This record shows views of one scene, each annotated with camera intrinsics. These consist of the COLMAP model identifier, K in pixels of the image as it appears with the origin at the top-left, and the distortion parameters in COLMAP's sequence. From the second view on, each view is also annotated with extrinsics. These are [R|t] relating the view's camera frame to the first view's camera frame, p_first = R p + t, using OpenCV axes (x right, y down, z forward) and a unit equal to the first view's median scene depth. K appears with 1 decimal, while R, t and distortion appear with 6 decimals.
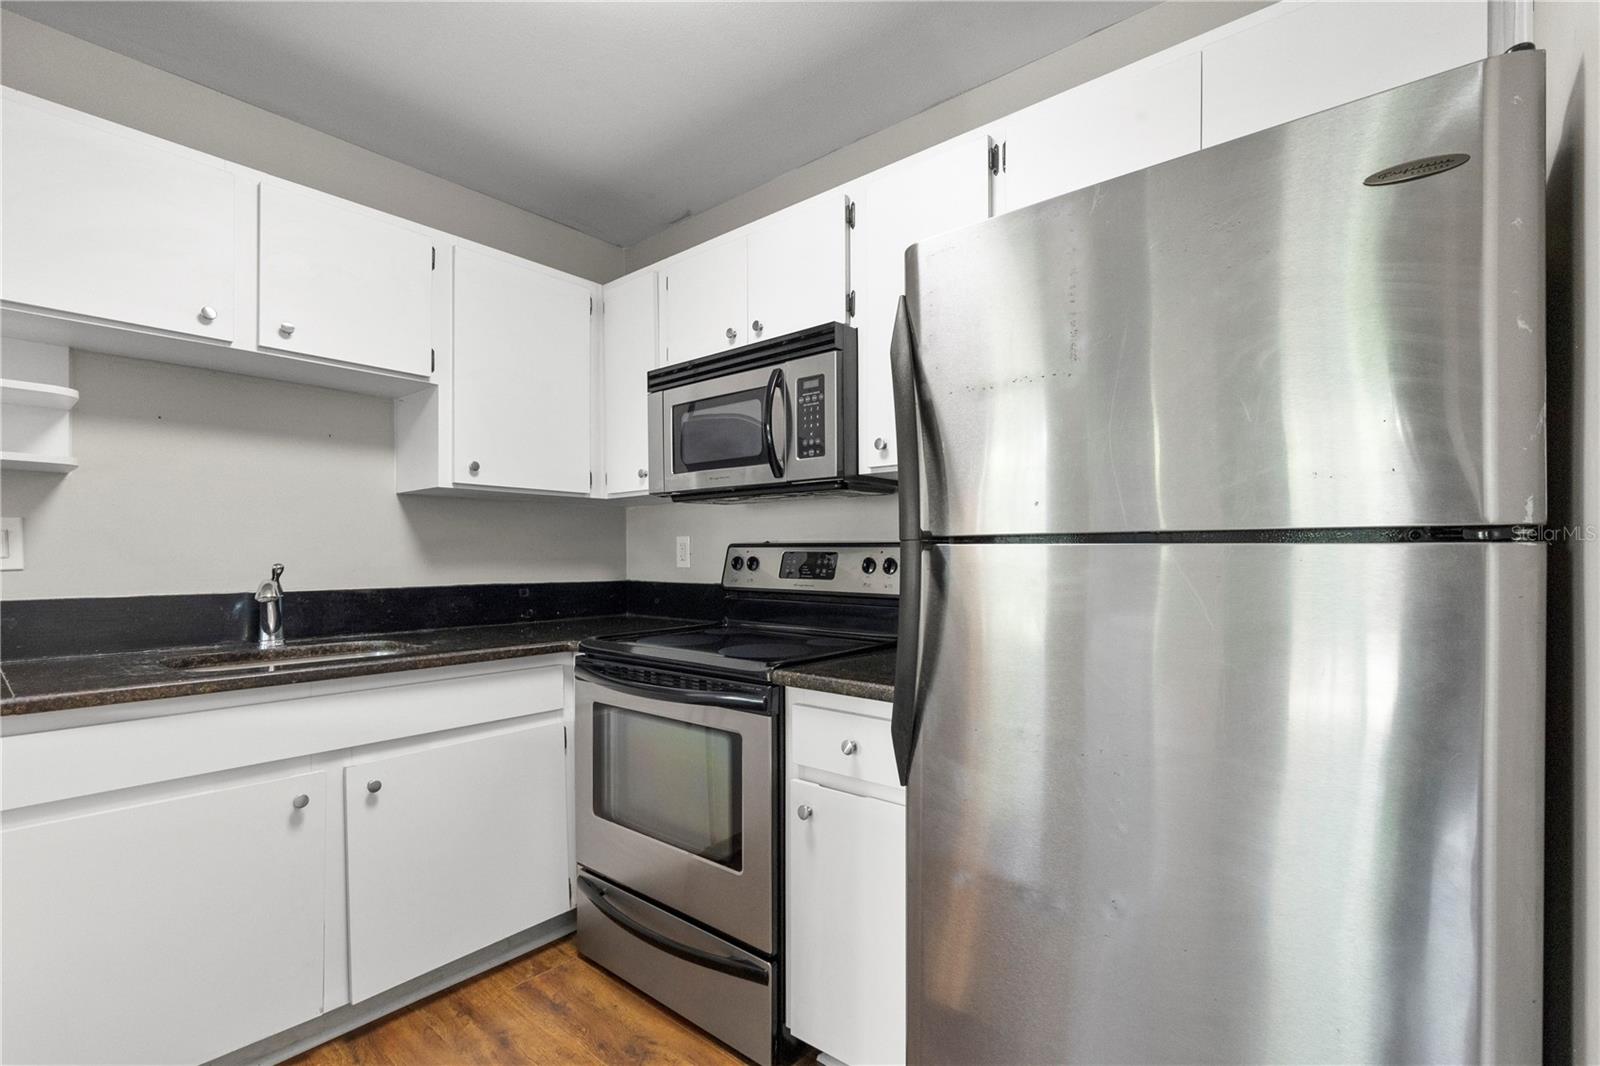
lens RADIAL K [[720.1, 0, 815.0], [0, 720.1, 546.1], [0, 0, 1]] dist [0.009064, -0.003793]
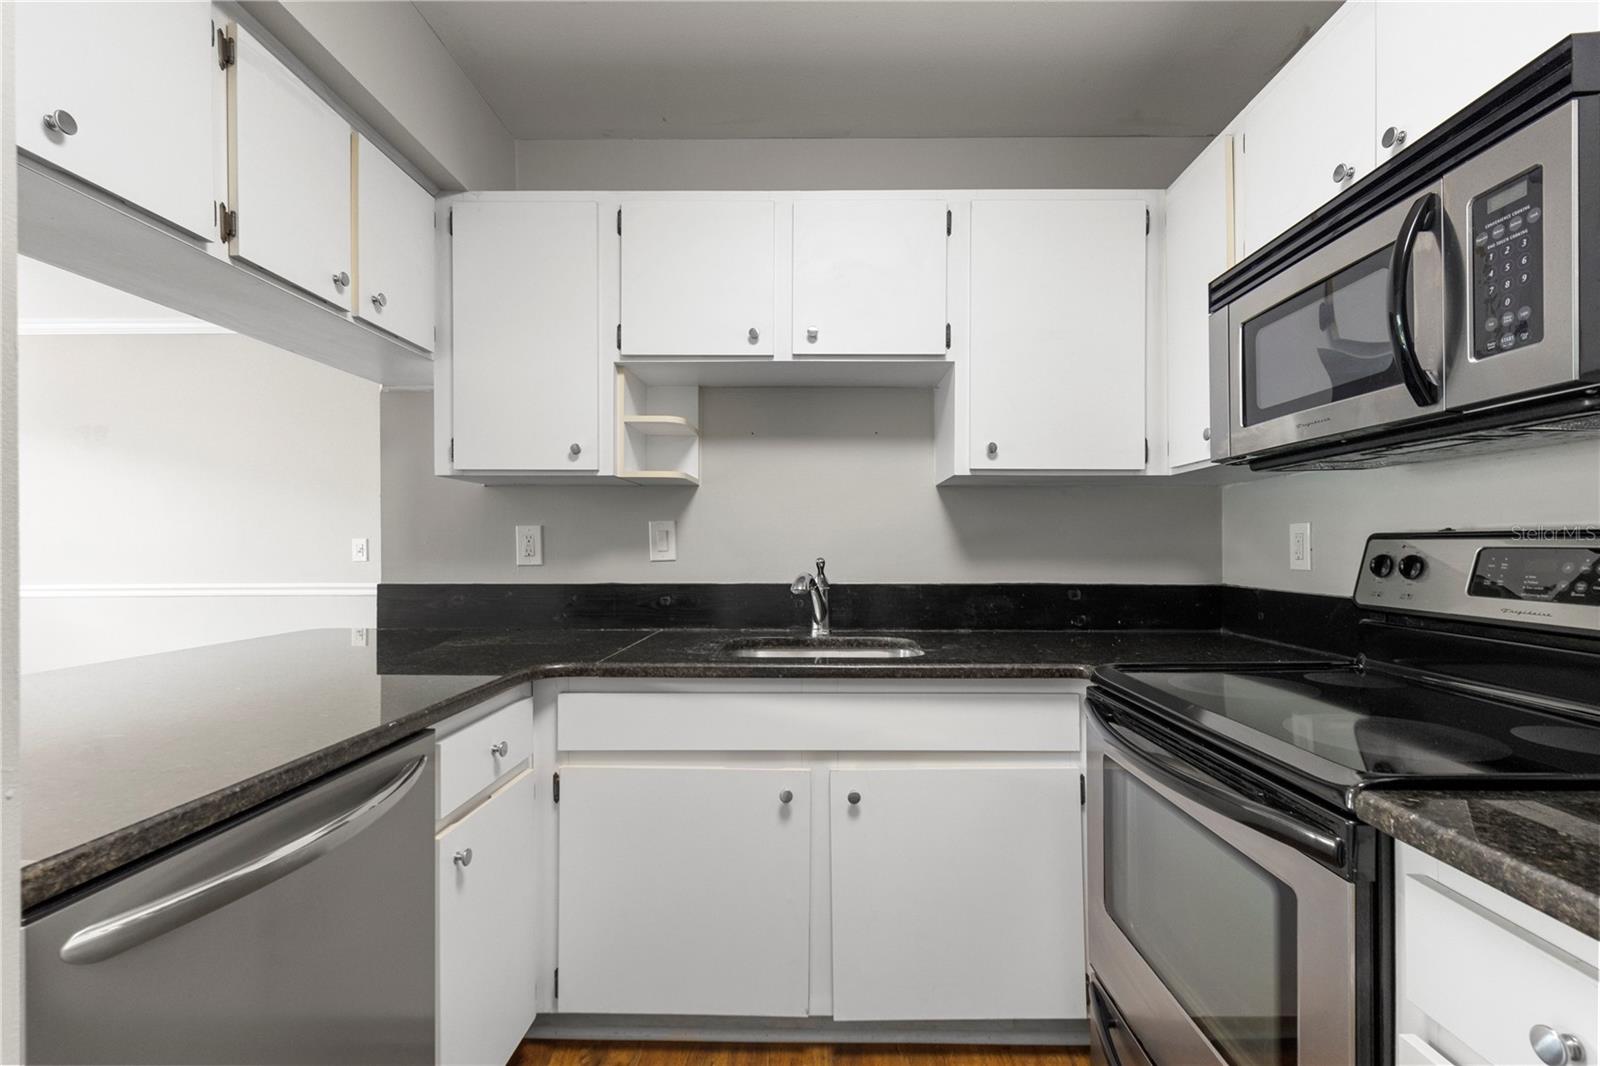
lens RADIAL K [[720.1, 0, 815.0], [0, 720.1, 546.1], [0, 0, 1]] dist [0.009064, -0.003793]
pose [[0.634145, 0.000646, -0.773214, 0.071095], [0.008024, 0.999940, 0.007416, -0.001068], [0.773173, -0.010907, 0.634102, 0.321276]]
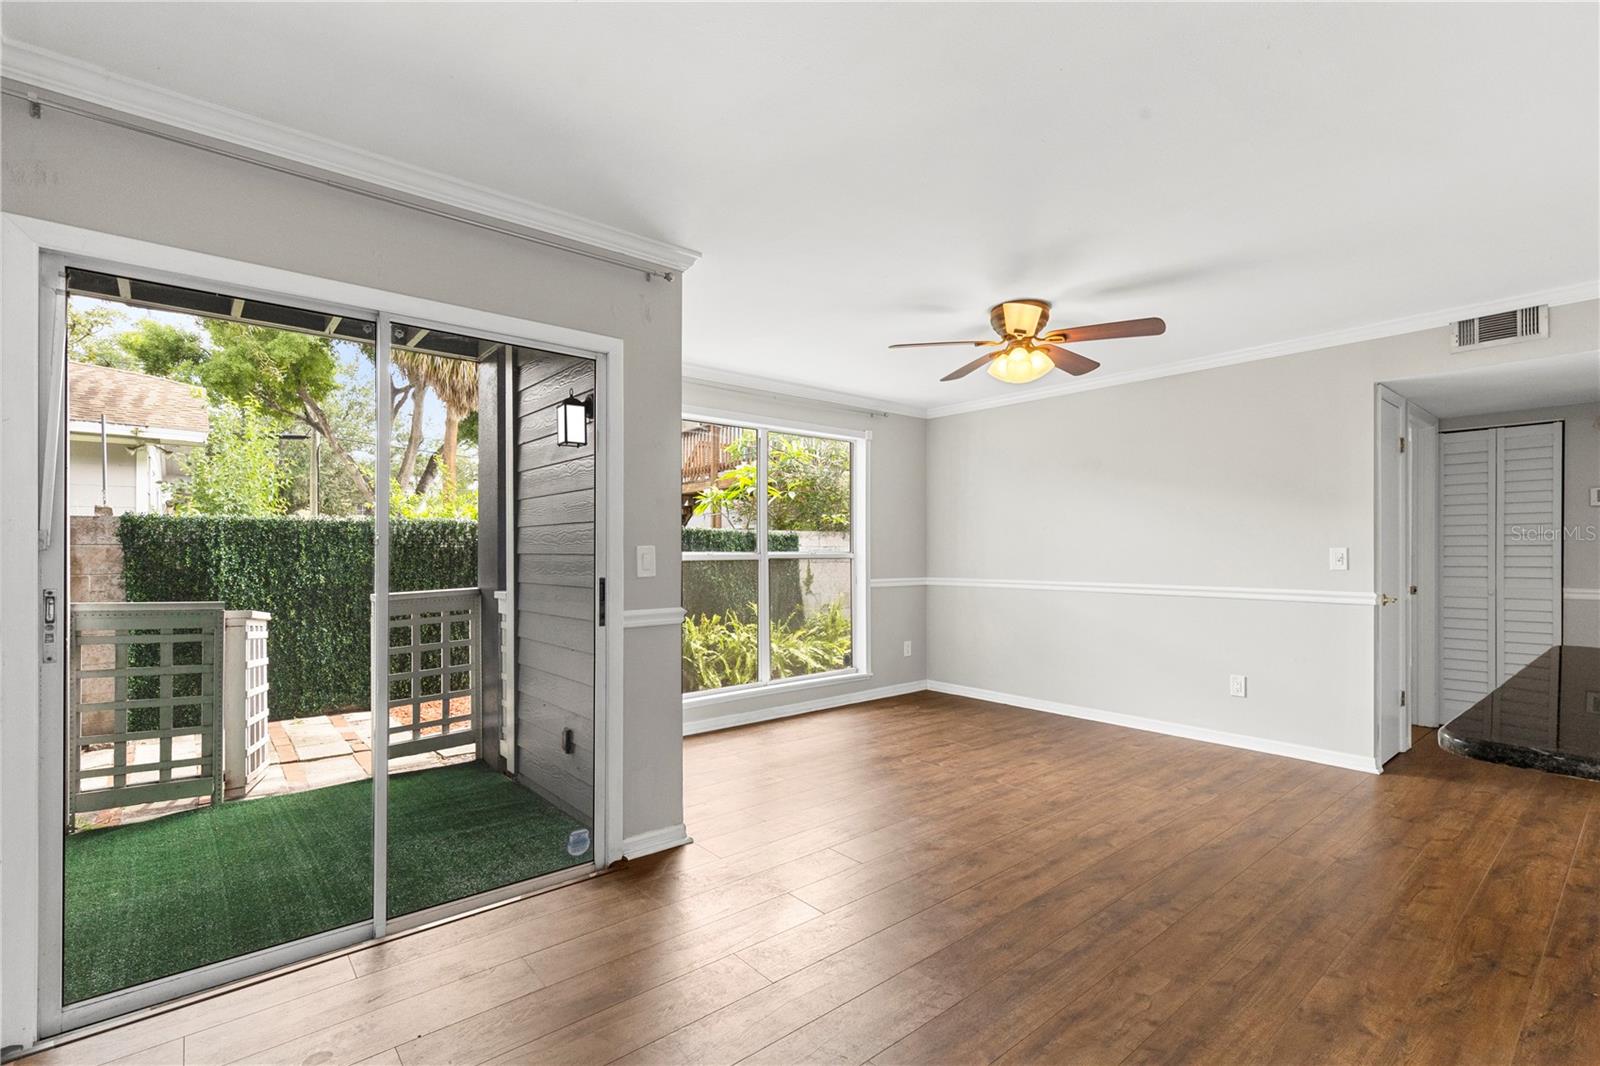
lens RADIAL K [[730.1, 0, 814.1], [0, 730.1, 541.6], [0, 0, 1]] dist [0.006810, -0.000888]
pose [[-0.160733, -0.006966, -0.986973, -0.002503], [0.011437, 0.999895, -0.008919, -0.033280], [0.986932, -0.012721, -0.160637, -0.524605]]
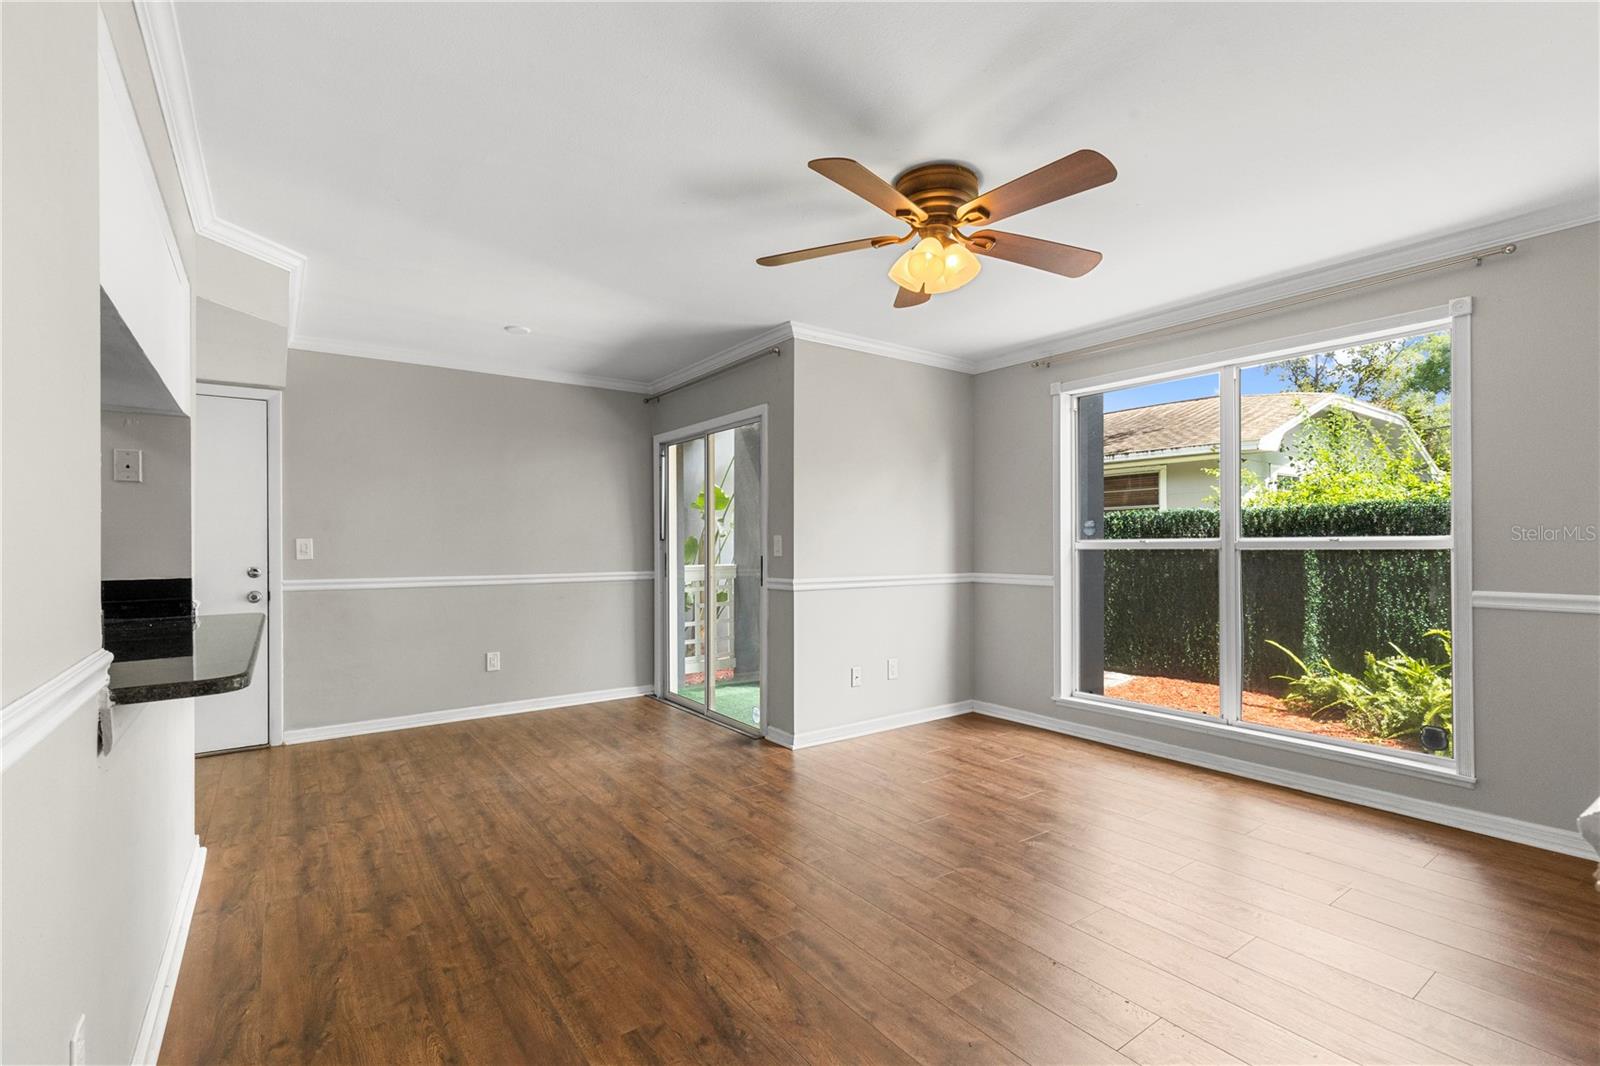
lens RADIAL K [[720.1, 0, 815.0], [0, 720.1, 546.1], [0, 0, 1]] dist [0.009064, -0.003793]
pose [[-0.973828, 0.007607, 0.227157, -2.038721], [0.005560, 0.999938, -0.009651, 0.011489], [-0.227216, -0.008136, -0.973810, 0.998912]]
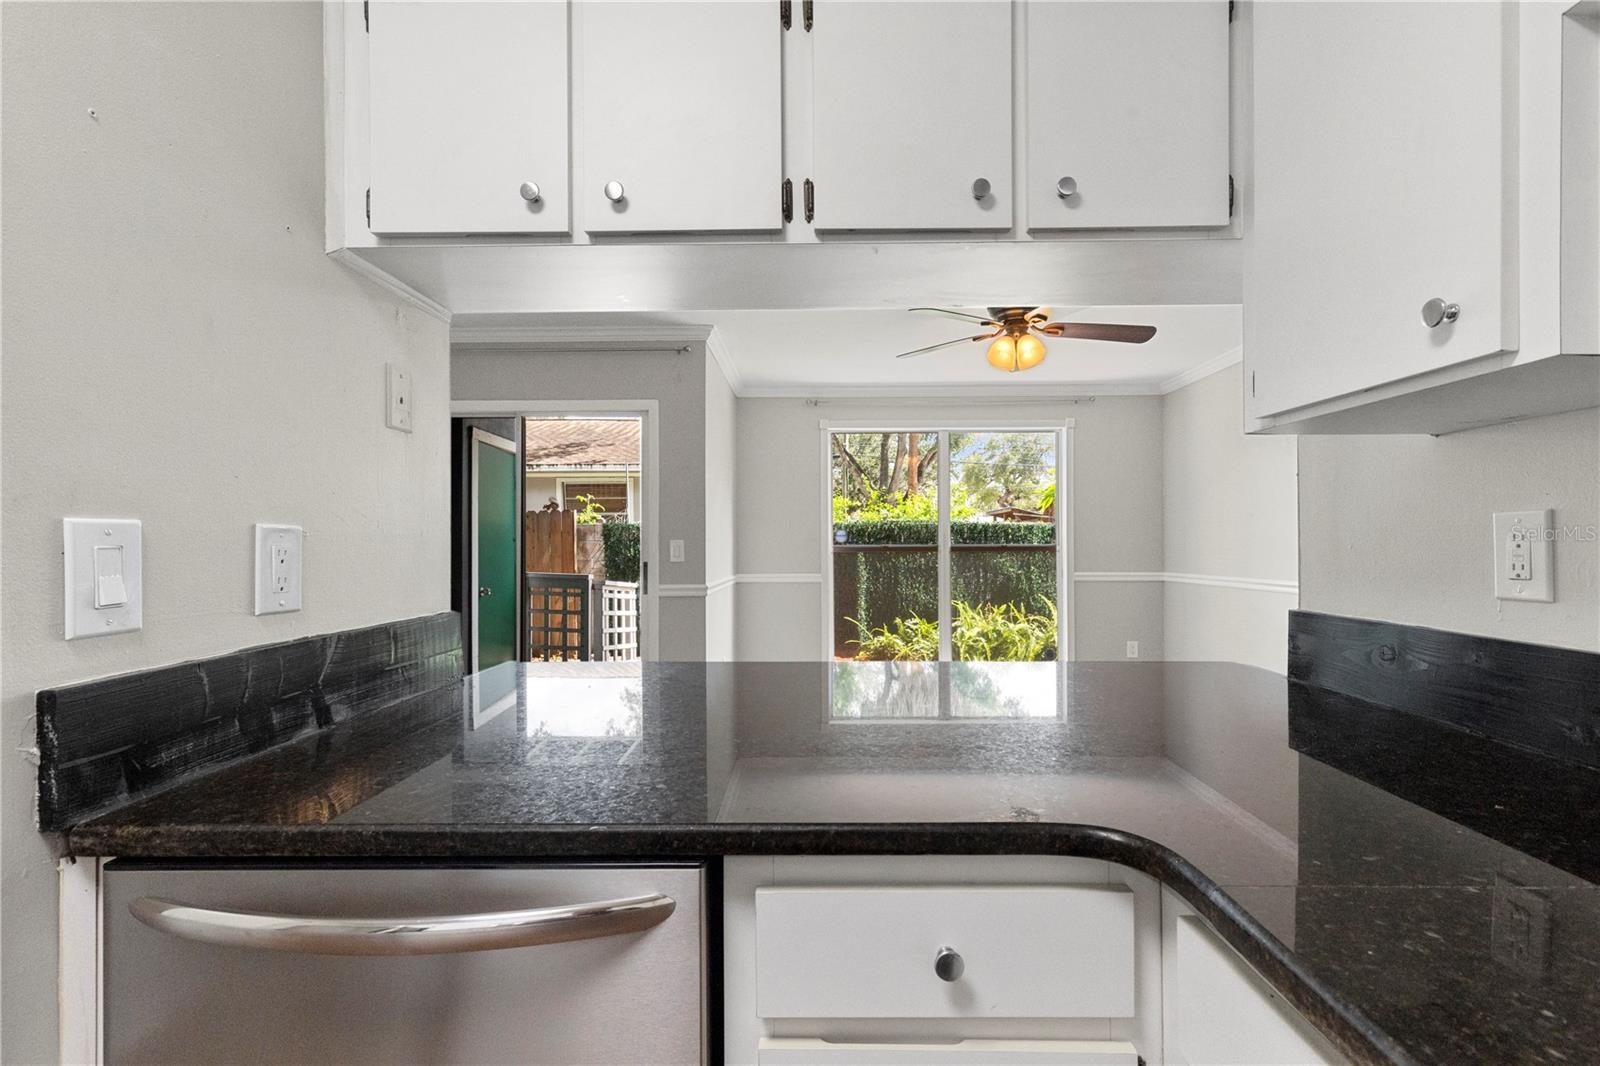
lens RADIAL K [[720.1, 0, 815.0], [0, 720.1, 546.1], [0, 0, 1]] dist [0.009064, -0.003793]
pose [[-0.769098, 0.007484, -0.639087, -0.395671], [0.013680, 0.999895, -0.004754, -0.007741], [0.638985, -0.012399, -0.769120, 0.774244]]
